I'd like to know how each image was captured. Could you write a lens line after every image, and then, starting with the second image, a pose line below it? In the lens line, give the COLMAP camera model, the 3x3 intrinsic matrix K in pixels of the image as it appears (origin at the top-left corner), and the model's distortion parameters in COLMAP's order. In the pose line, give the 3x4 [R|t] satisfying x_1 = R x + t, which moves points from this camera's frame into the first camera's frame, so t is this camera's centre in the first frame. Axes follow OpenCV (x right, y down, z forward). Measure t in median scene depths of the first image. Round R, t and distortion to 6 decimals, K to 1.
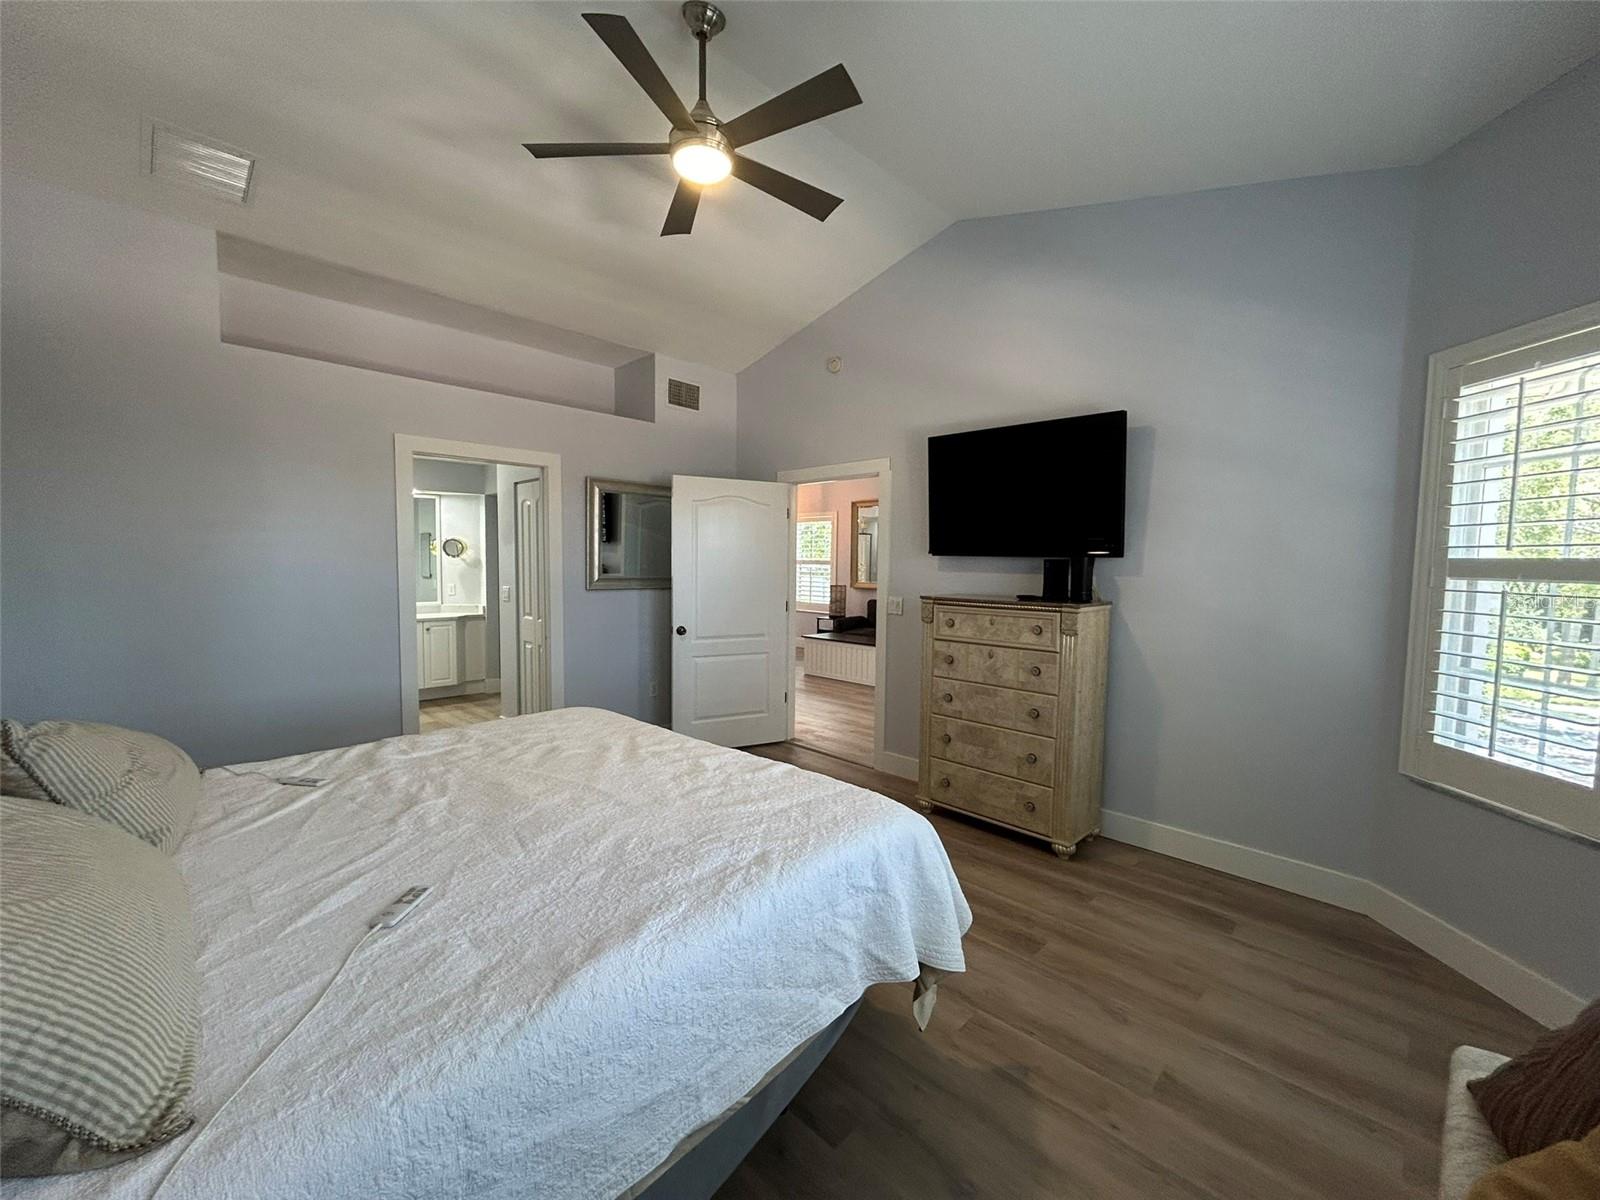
lens RADIAL K [[644.2, 0, 795.2], [0, 644.2, 602.1], [0, 0, 1]] dist [0.001355, -0.000153]
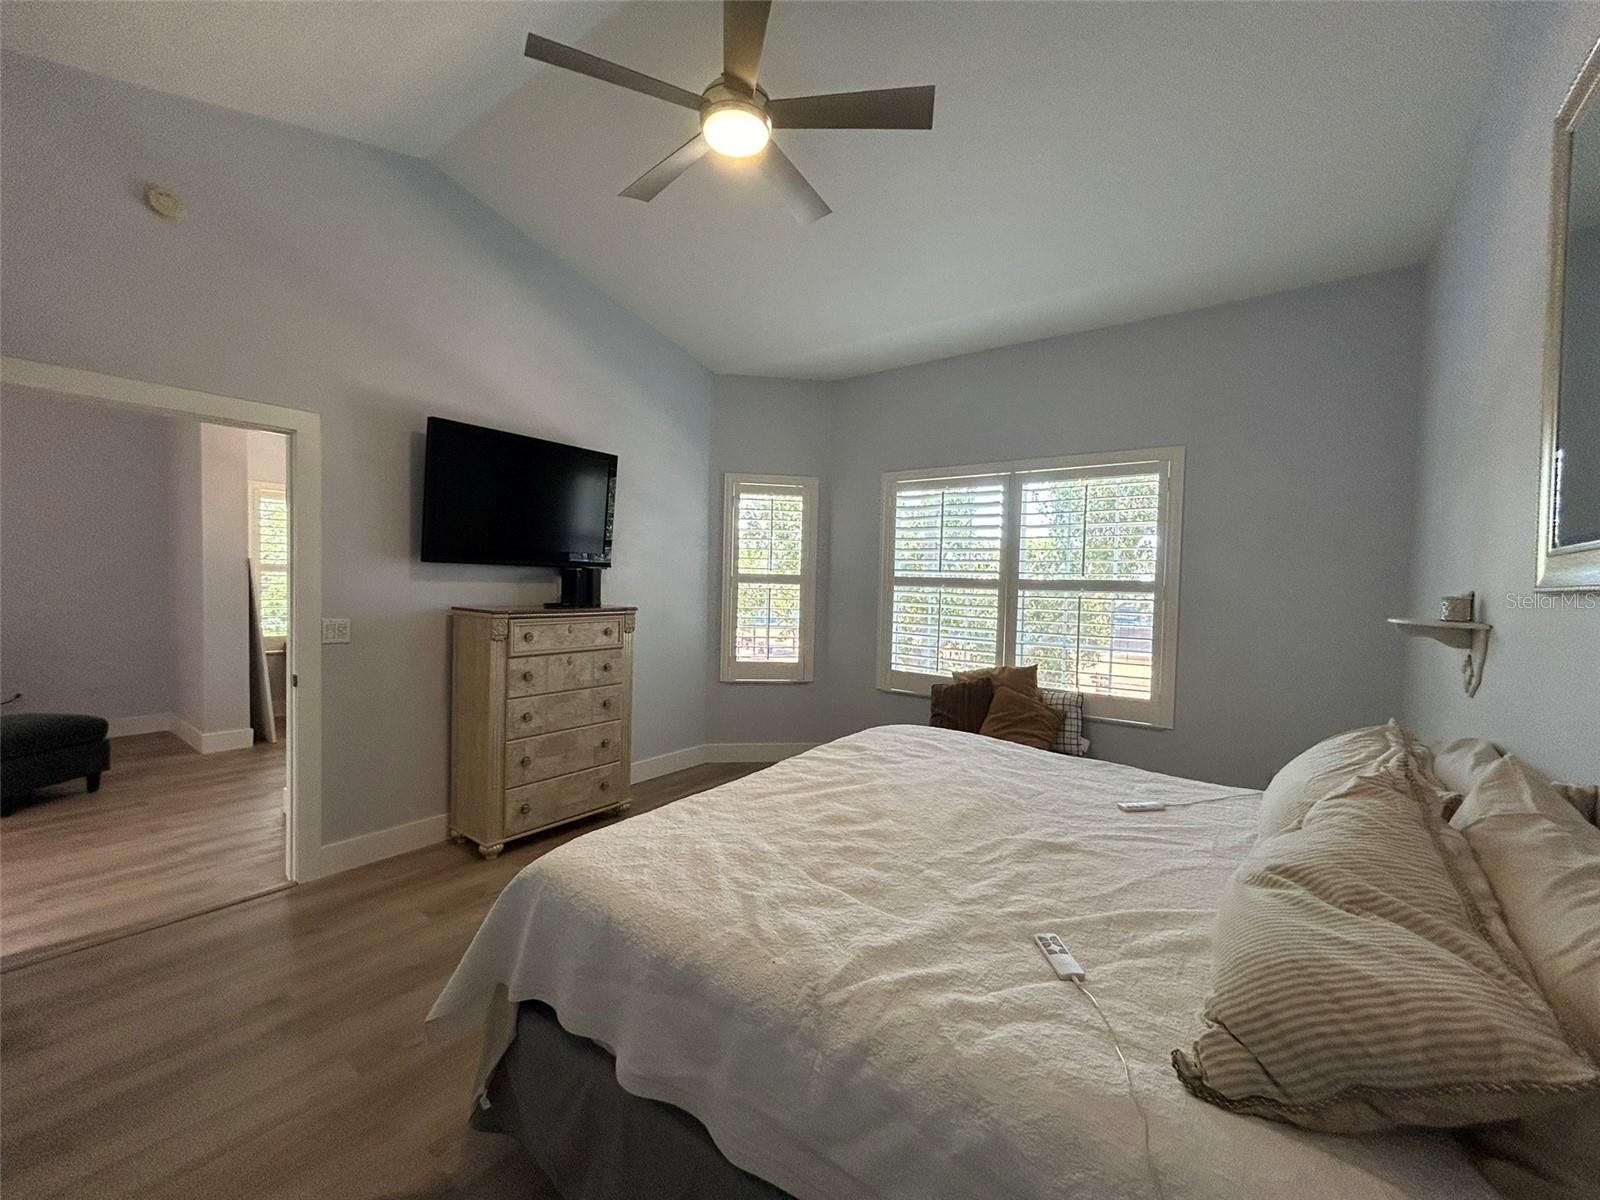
lens RADIAL K [[644.2, 0, 795.2], [0, 644.2, 602.1], [0, 0, 1]] dist [0.001355, -0.000153]
pose [[-0.138531, -0.049599, 0.989115, -1.143608], [0.038553, 0.997718, 0.055430, -0.085785], [-0.989607, 0.045812, -0.136303, 1.143744]]
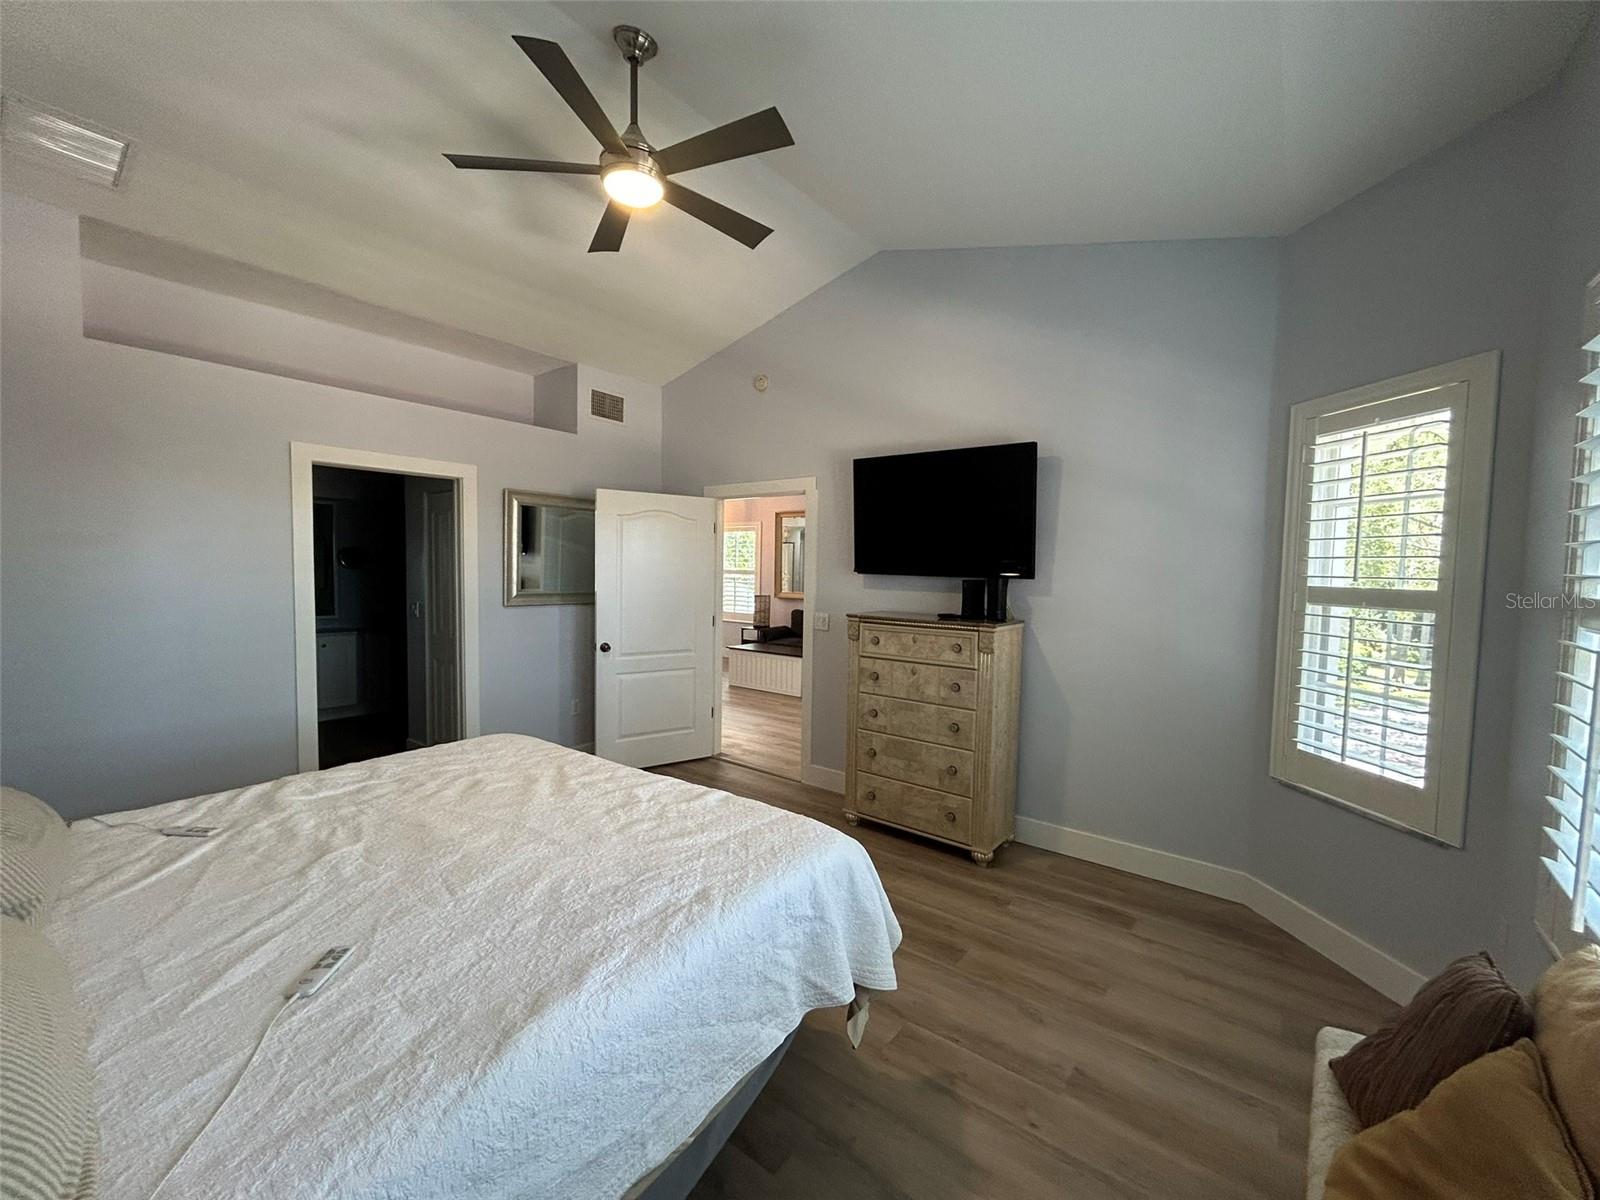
lens RADIAL K [[644.2, 0, 795.2], [0, 644.2, 602.1], [0, 0, 1]] dist [0.001355, -0.000153]
pose [[0.992590, -0.000849, 0.121506, -0.019128], [0.001757, 0.999971, -0.007362, -0.034012], [-0.121497, 0.007521, 0.992563, -0.015190]]
